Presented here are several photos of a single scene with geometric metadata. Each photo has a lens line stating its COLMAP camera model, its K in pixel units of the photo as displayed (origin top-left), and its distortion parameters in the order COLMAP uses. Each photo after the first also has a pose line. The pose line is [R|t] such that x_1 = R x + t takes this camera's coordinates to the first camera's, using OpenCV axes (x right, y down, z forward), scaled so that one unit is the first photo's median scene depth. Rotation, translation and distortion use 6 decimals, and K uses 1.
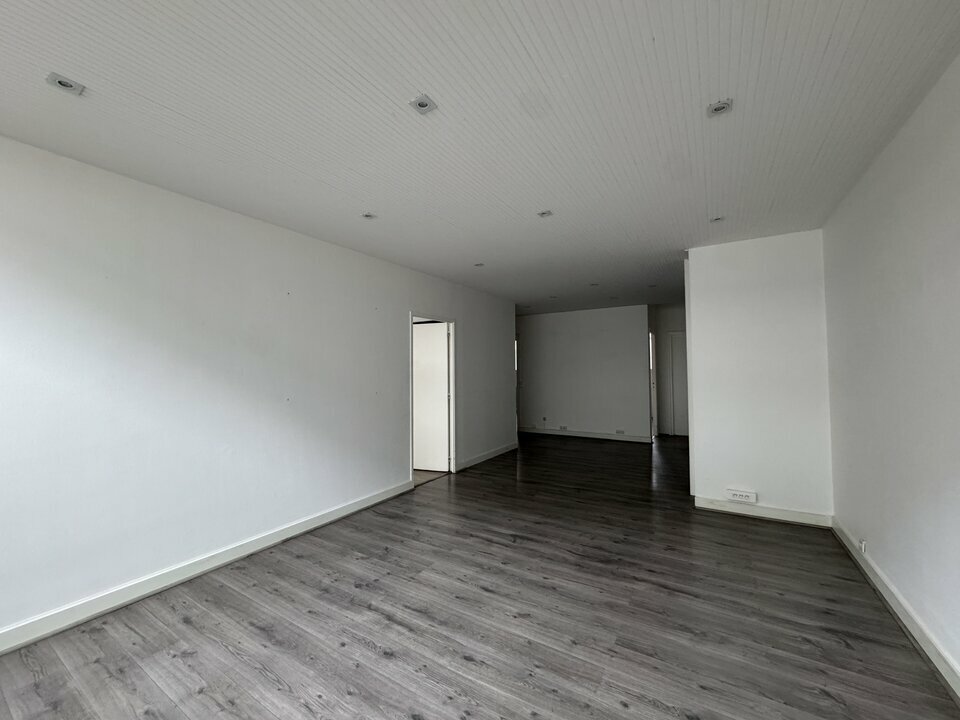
lens RADIAL K [[383.7, 0, 480.8], [0, 383.7, 361.5], [0, 0, 1]] dist [-0.001462, 0.000116]
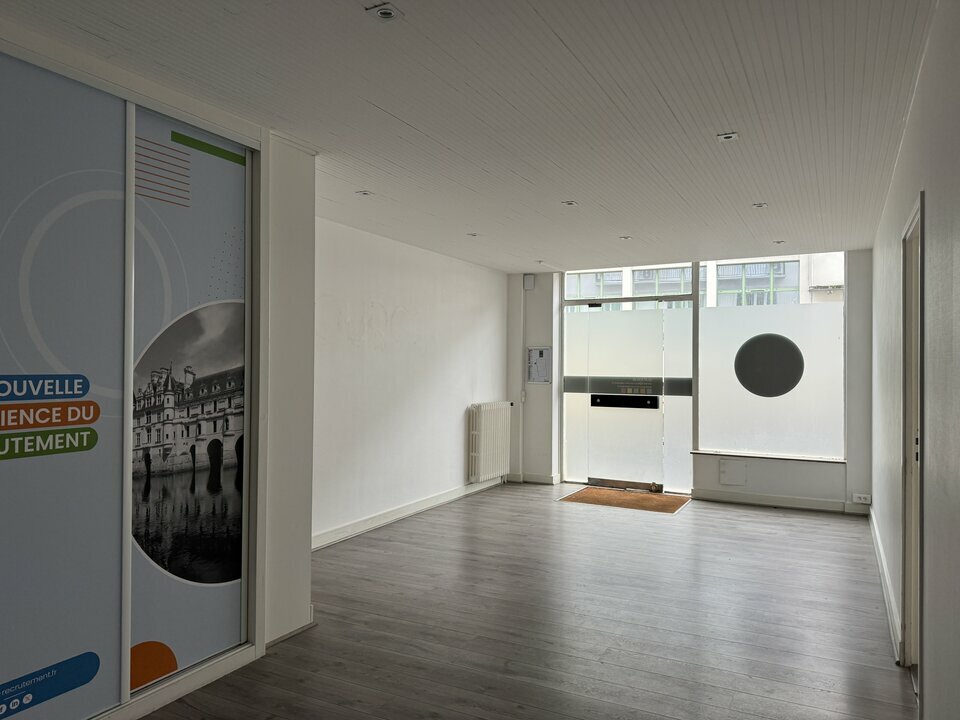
lens RADIAL K [[679.9, 0, 479.8], [0, 679.9, 361.2], [0, 0, 1]] dist [0.002089, 0.000189]
pose [[-0.997068, 0.006450, -0.076250, 0.632892], [0.009269, 0.999284, -0.036684, 0.064341], [0.075959, -0.037283, -0.996414, 3.239619]]
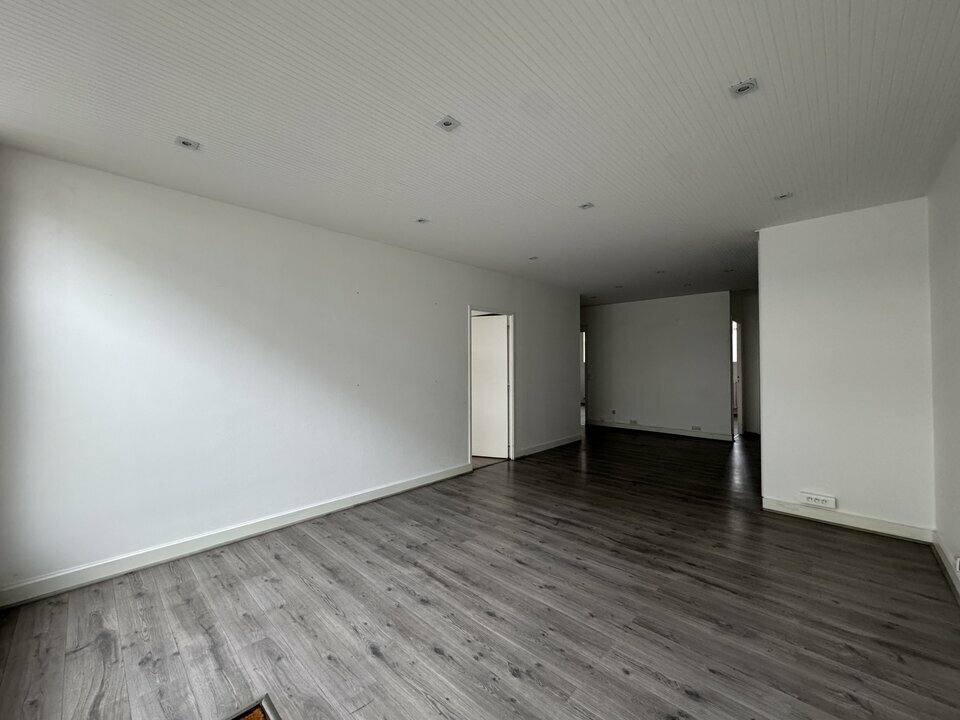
lens RADIAL K [[383.7, 0, 478.8], [0, 383.7, 362.0], [0, 0, 1]] dist [-0.001462, 0.000116]
pose [[0.978020, 0.004401, -0.208464, 0.127429], [-0.000021, 0.999779, 0.021008, 0.007174], [0.208511, -0.020541, 0.977804, -0.073415]]
